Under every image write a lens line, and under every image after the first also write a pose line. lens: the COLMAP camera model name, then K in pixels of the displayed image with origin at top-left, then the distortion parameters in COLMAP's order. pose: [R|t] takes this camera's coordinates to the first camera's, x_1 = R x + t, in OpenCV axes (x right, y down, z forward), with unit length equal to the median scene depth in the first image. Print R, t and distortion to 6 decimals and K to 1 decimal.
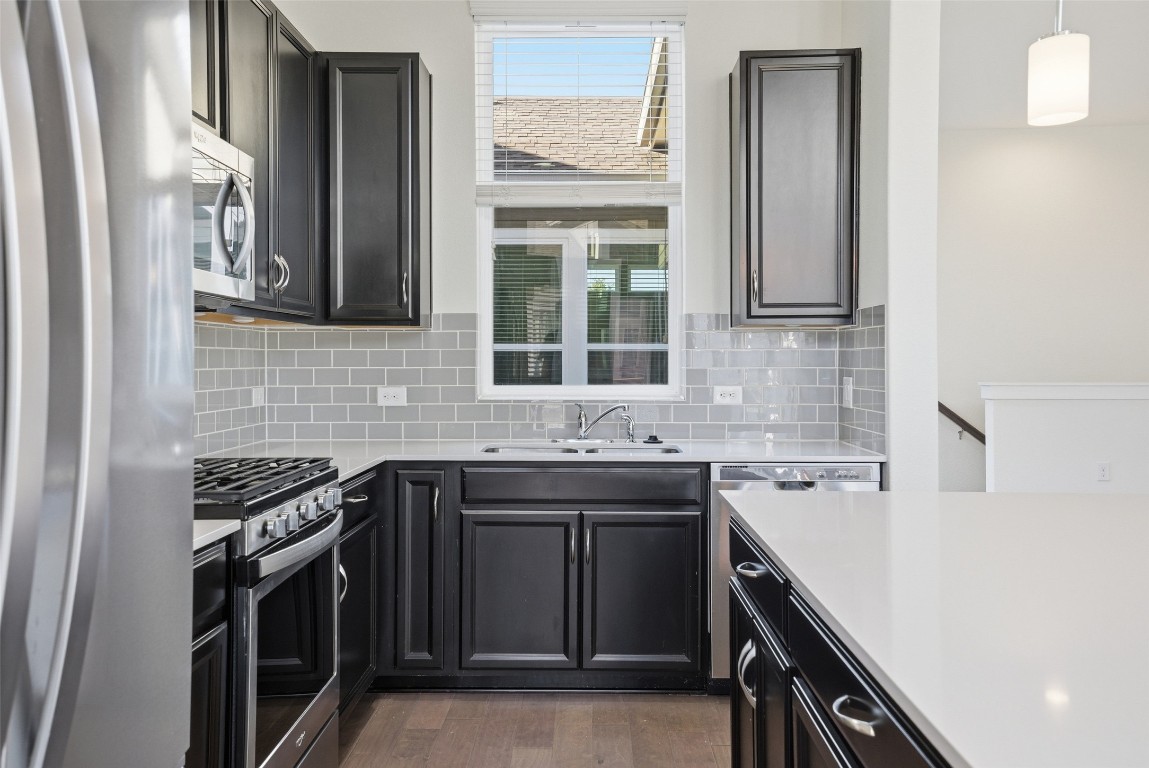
lens RADIAL K [[960.9, 0, 578.5], [0, 960.9, 366.3], [0, 0, 1]] dist [0.046035, 0.002111]
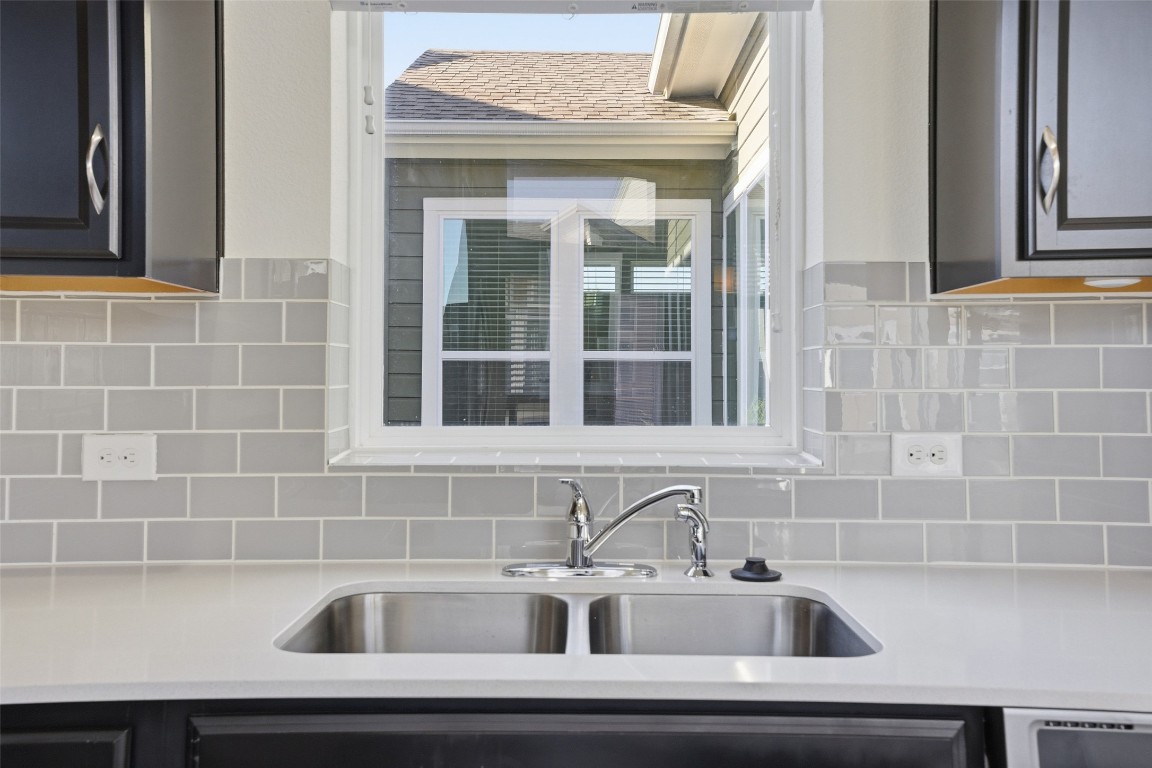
lens RADIAL K [[631.3, 0, 578.9], [0, 631.3, 362.4], [0, 0, 1]] dist [0.043047, 0.000475]
pose [[0.999940, 0.002892, 0.010539, 0.000618], [-0.002628, 0.999684, -0.024987, -0.002121], [-0.010608, 0.024958, 0.999632, 0.508302]]
